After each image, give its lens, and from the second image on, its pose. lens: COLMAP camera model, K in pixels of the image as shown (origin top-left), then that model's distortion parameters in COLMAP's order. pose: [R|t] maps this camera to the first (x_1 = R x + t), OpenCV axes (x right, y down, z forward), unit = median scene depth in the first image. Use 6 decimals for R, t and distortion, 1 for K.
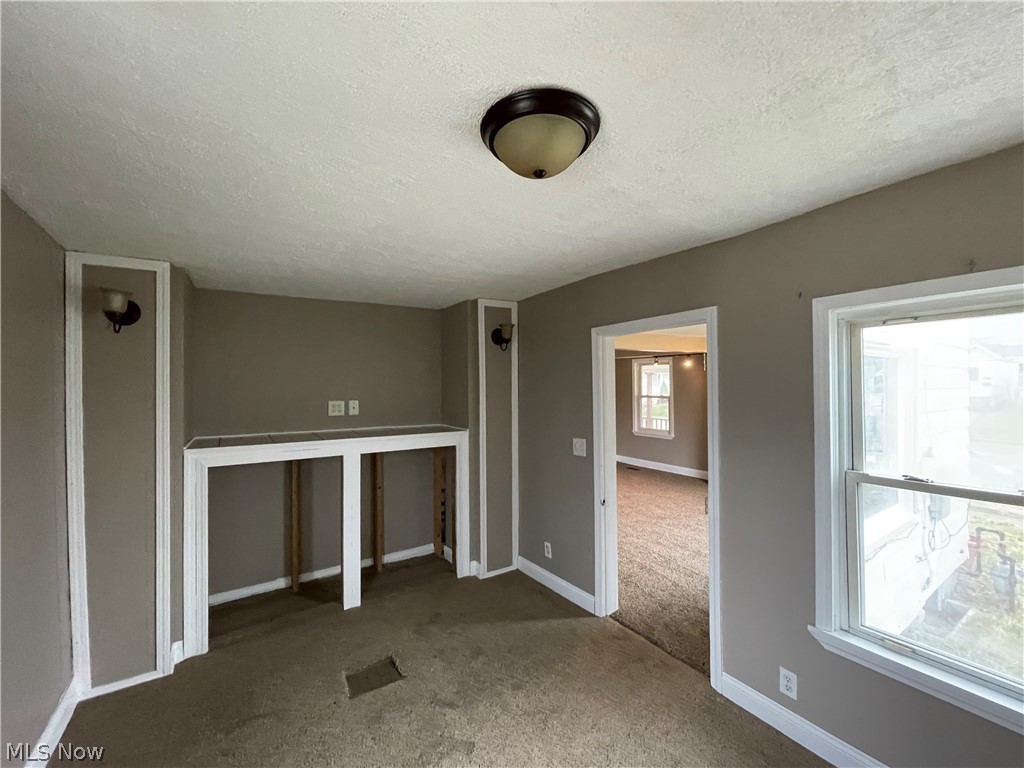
lens RADIAL K [[420.1, 0, 512.0], [0, 420.1, 384.0], [0, 0, 1]] dist [-0.002666, -0.000304]
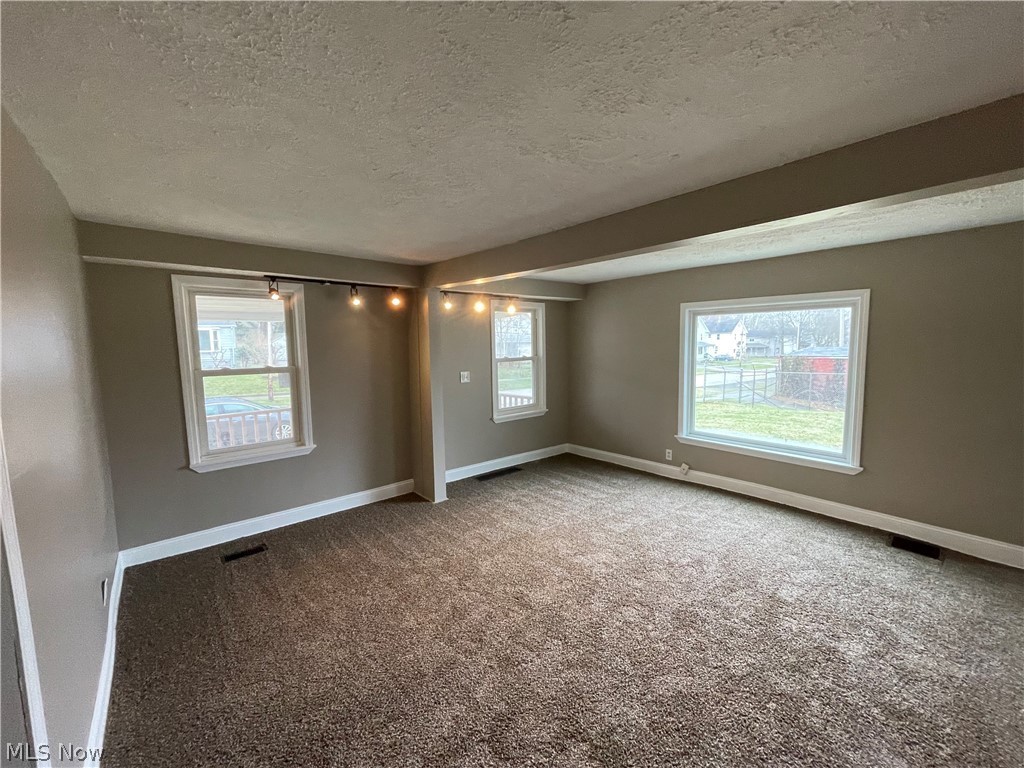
lens RADIAL K [[420.1, 0, 512.0], [0, 420.1, 384.0], [0, 0, 1]] dist [-0.002666, -0.000304]
pose [[-0.123321, -0.088610, 0.988403, -0.127748], [0.019562, 0.995595, 0.091696, 0.009331], [-0.992174, 0.030643, -0.121044, 0.806059]]
